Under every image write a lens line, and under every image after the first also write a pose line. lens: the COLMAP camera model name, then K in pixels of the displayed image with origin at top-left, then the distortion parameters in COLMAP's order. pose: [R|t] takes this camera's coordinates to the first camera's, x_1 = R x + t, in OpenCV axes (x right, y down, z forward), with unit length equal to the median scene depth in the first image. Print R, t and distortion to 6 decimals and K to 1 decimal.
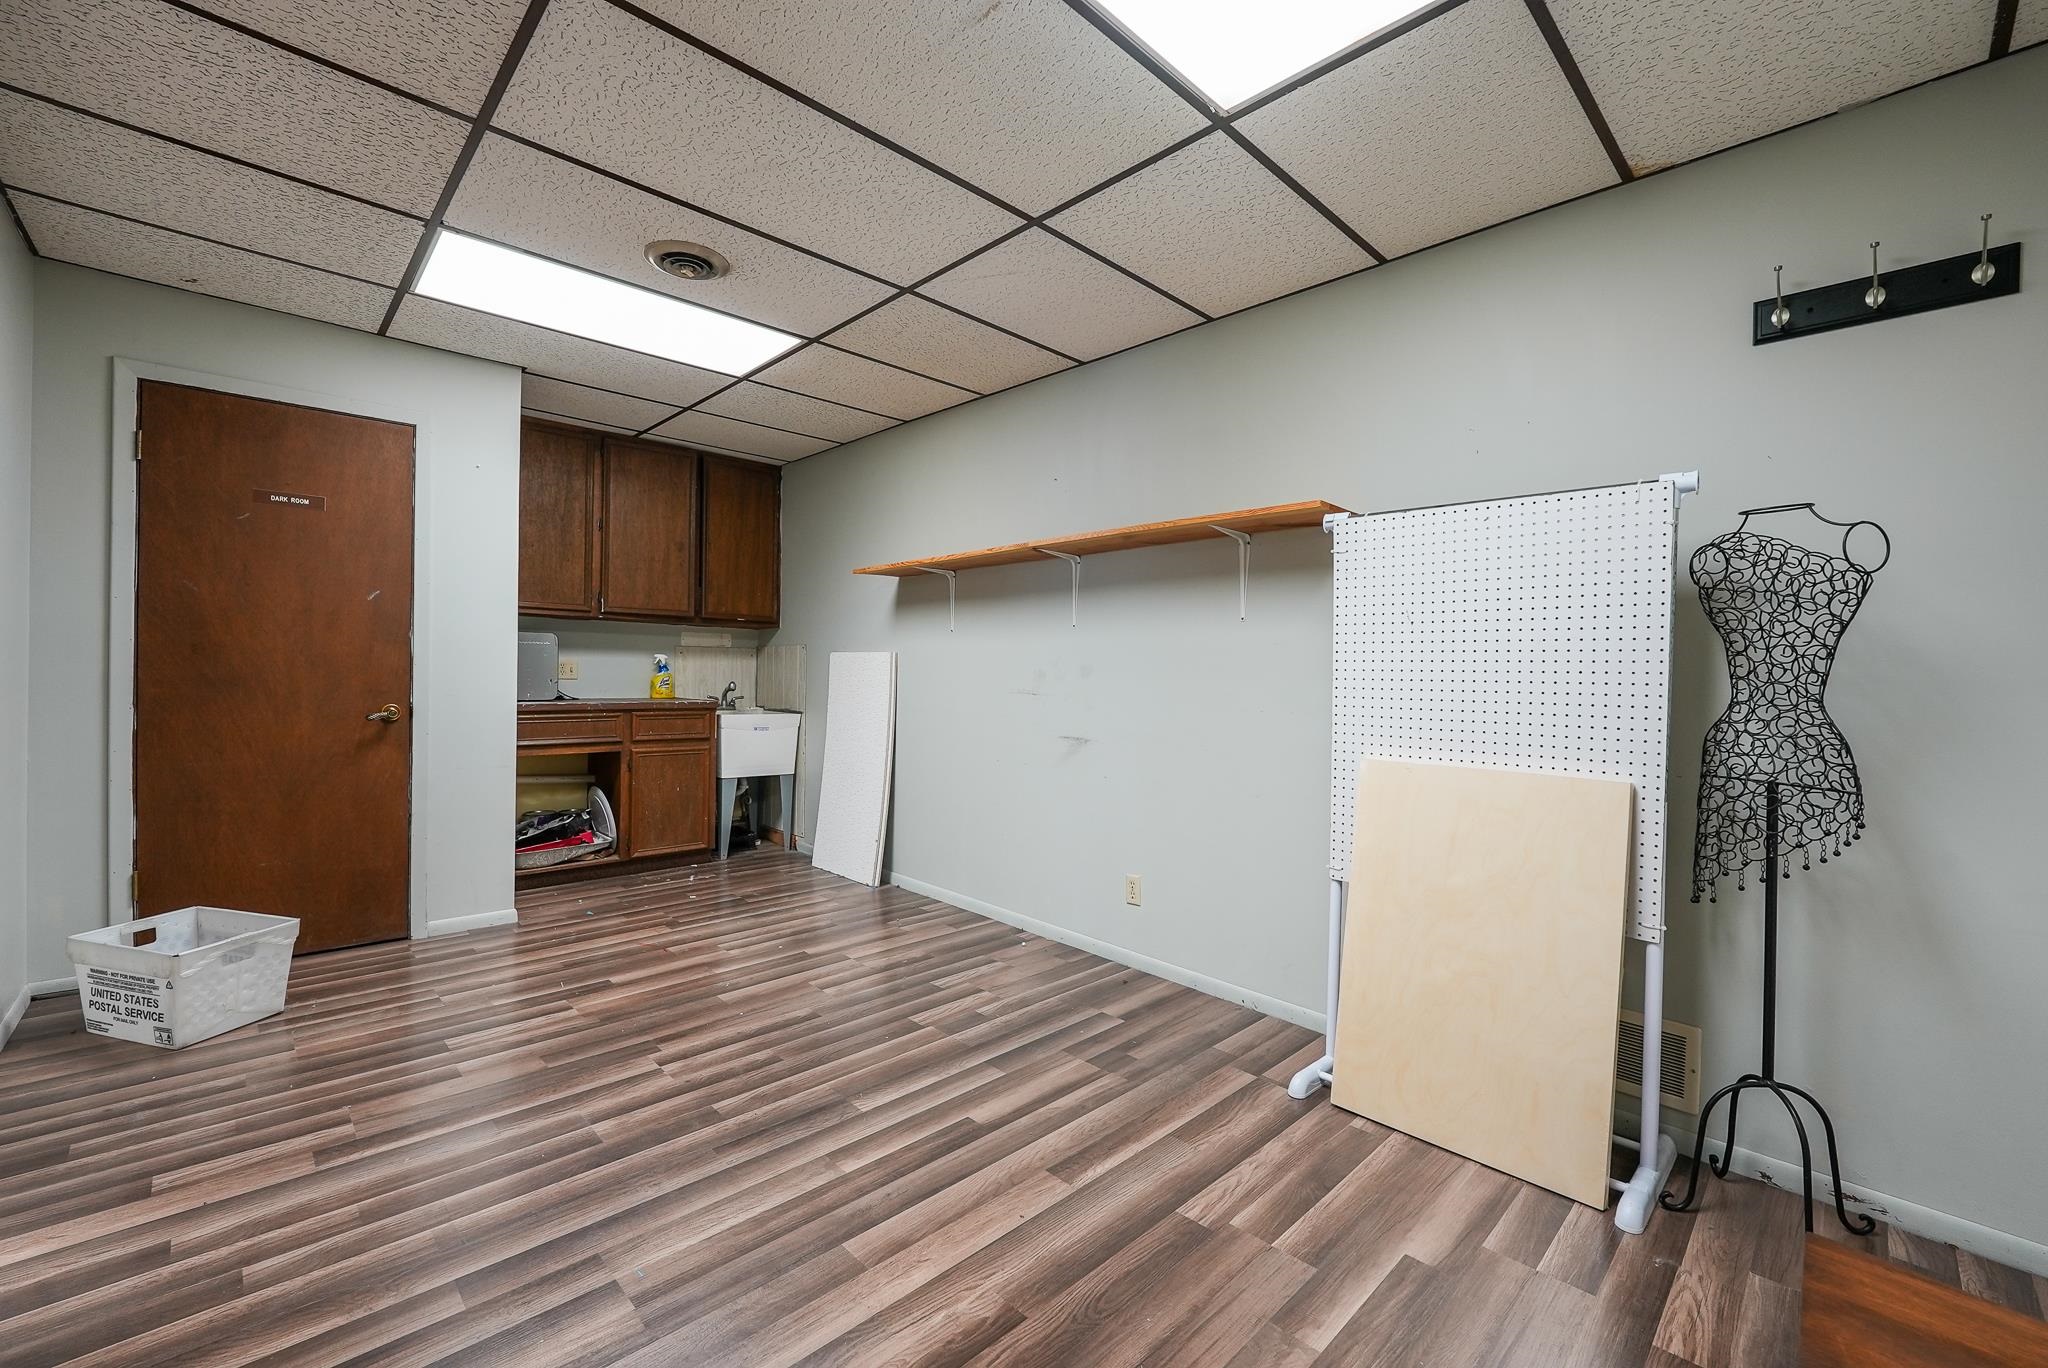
lens RADIAL K [[833.3, 0, 1025.9], [0, 833.3, 682.2], [0, 0, 1]] dist [-0.009277, -0.000094]
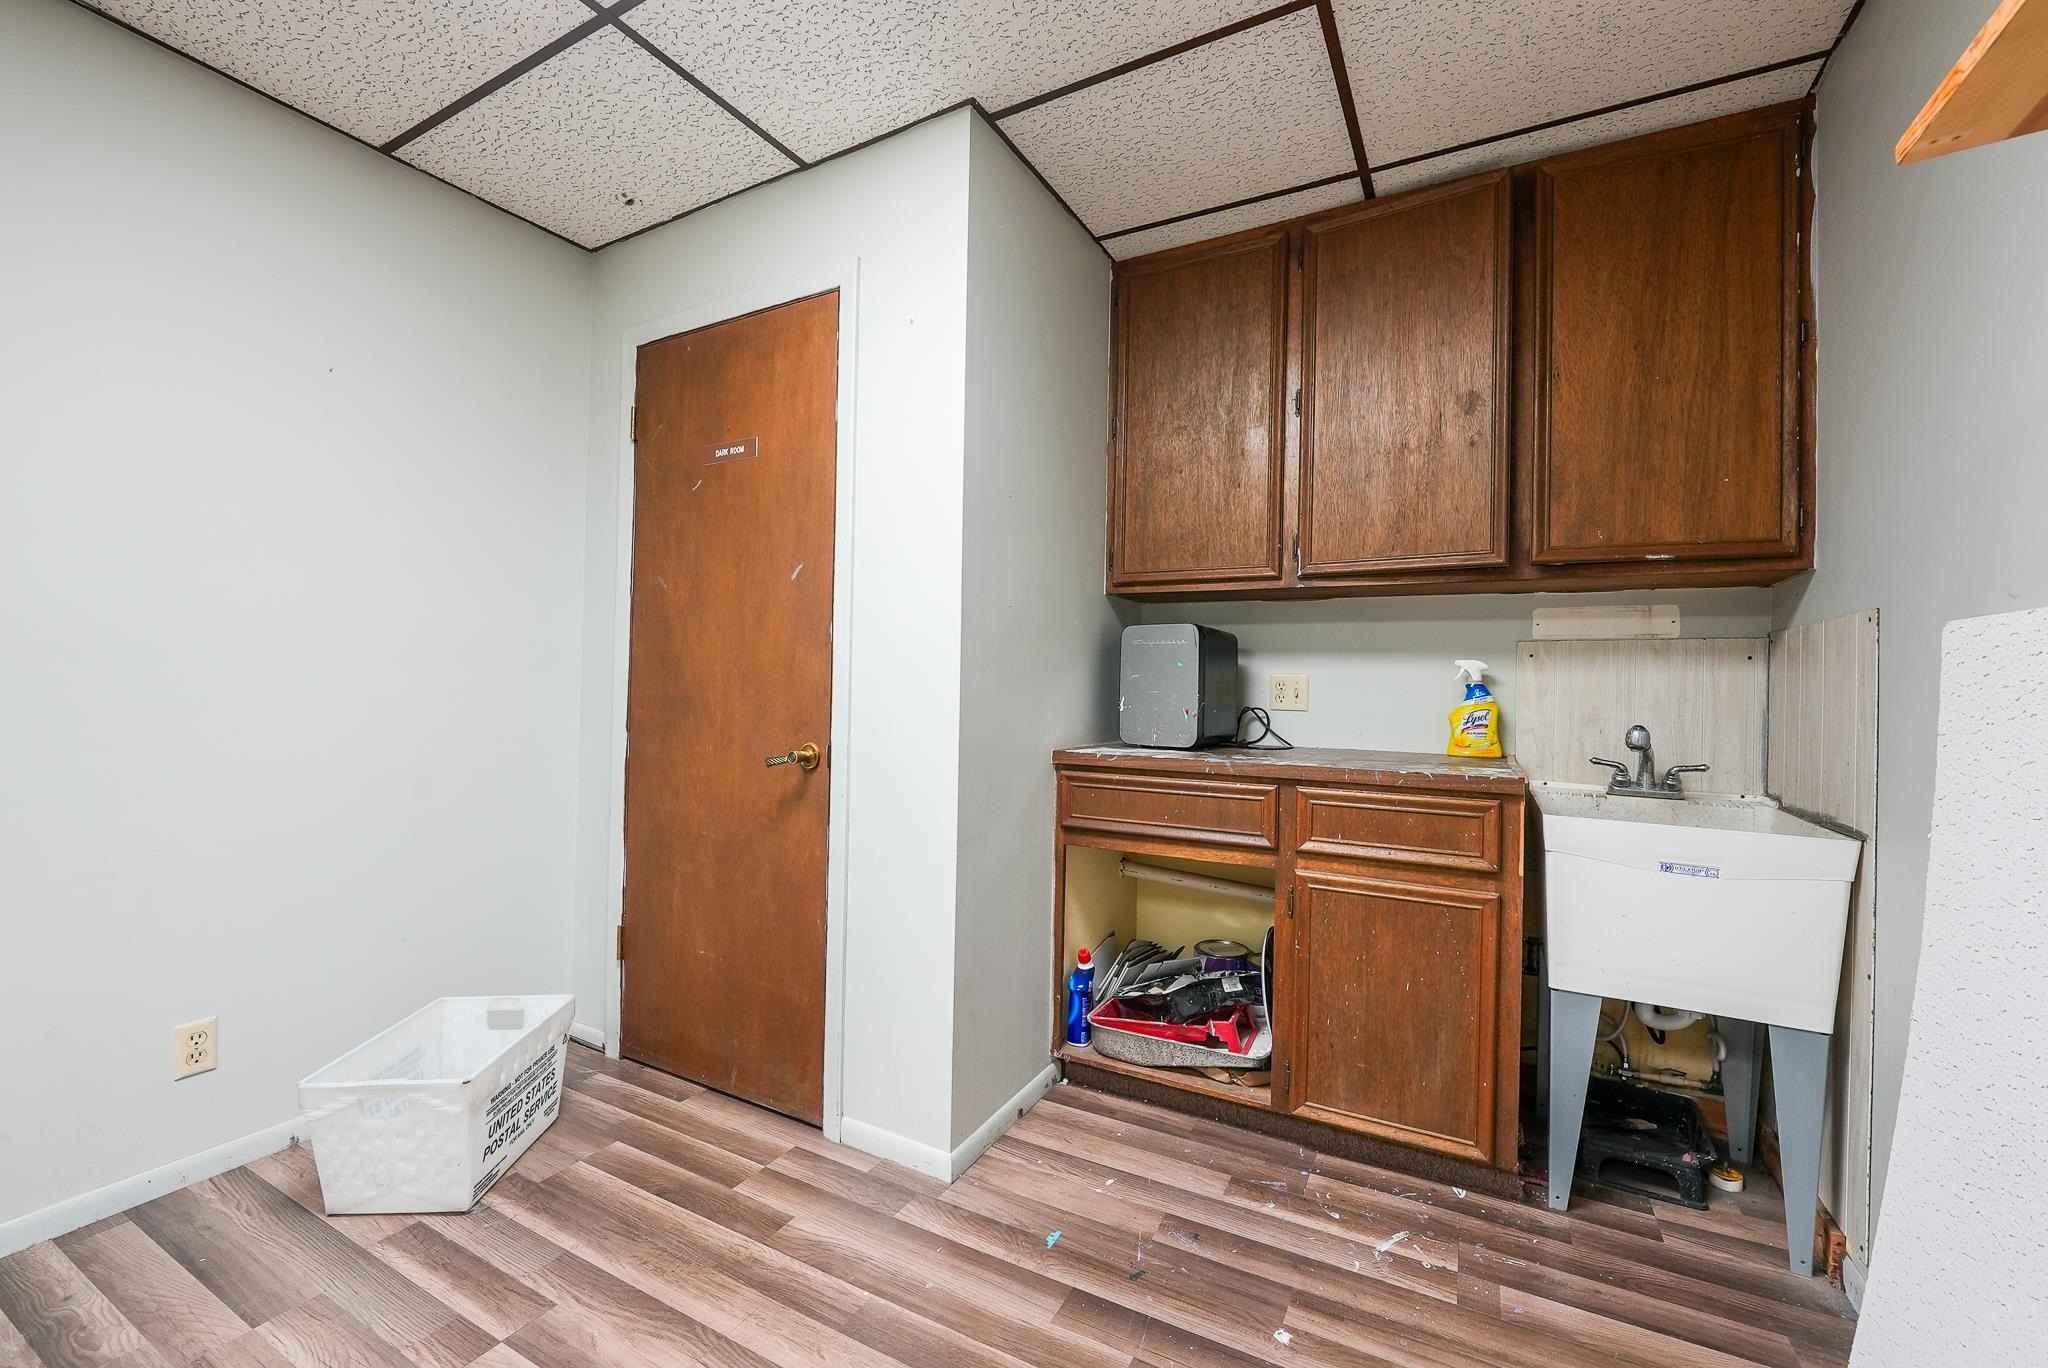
lens RADIAL K [[833.3, 0, 1025.9], [0, 833.3, 682.2], [0, 0, 1]] dist [-0.009277, -0.000094]
pose [[0.295996, -0.016503, -0.955046, -0.145344], [-0.022084, 0.999465, -0.024115, -0.009207], [0.954934, 0.028229, 0.295474, 1.197712]]
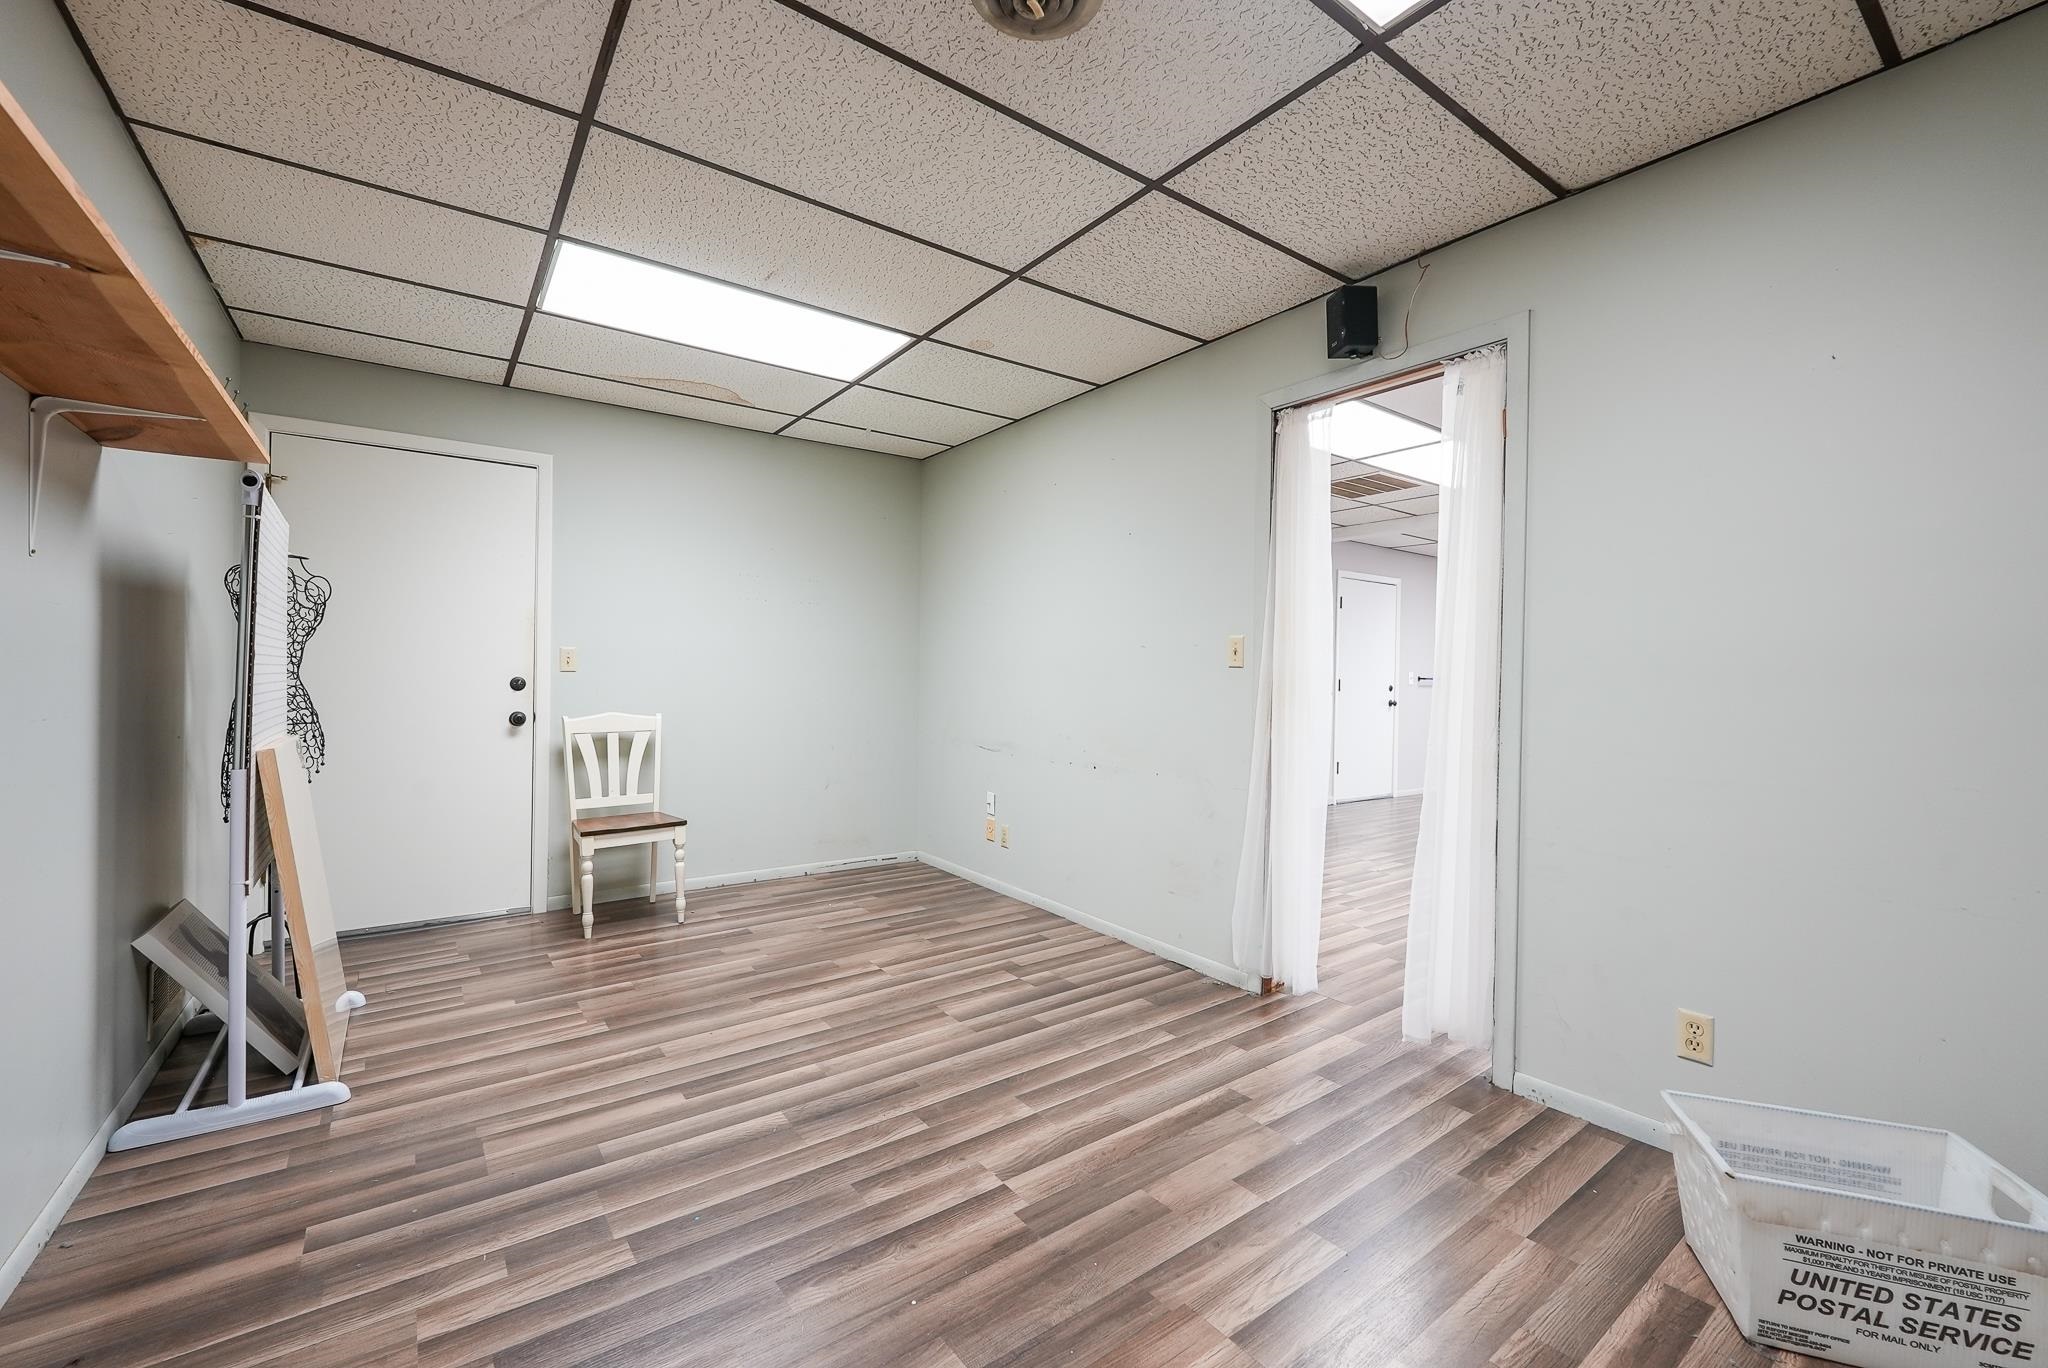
lens RADIAL K [[833.3, 0, 1025.9], [0, 833.3, 682.2], [0, 0, 1]] dist [-0.009277, -0.000094]
pose [[-0.990575, -0.032678, 0.133017, -0.485741], [-0.030894, 0.999403, 0.015456, -0.021600], [-0.133443, 0.011201, -0.990993, 1.563040]]
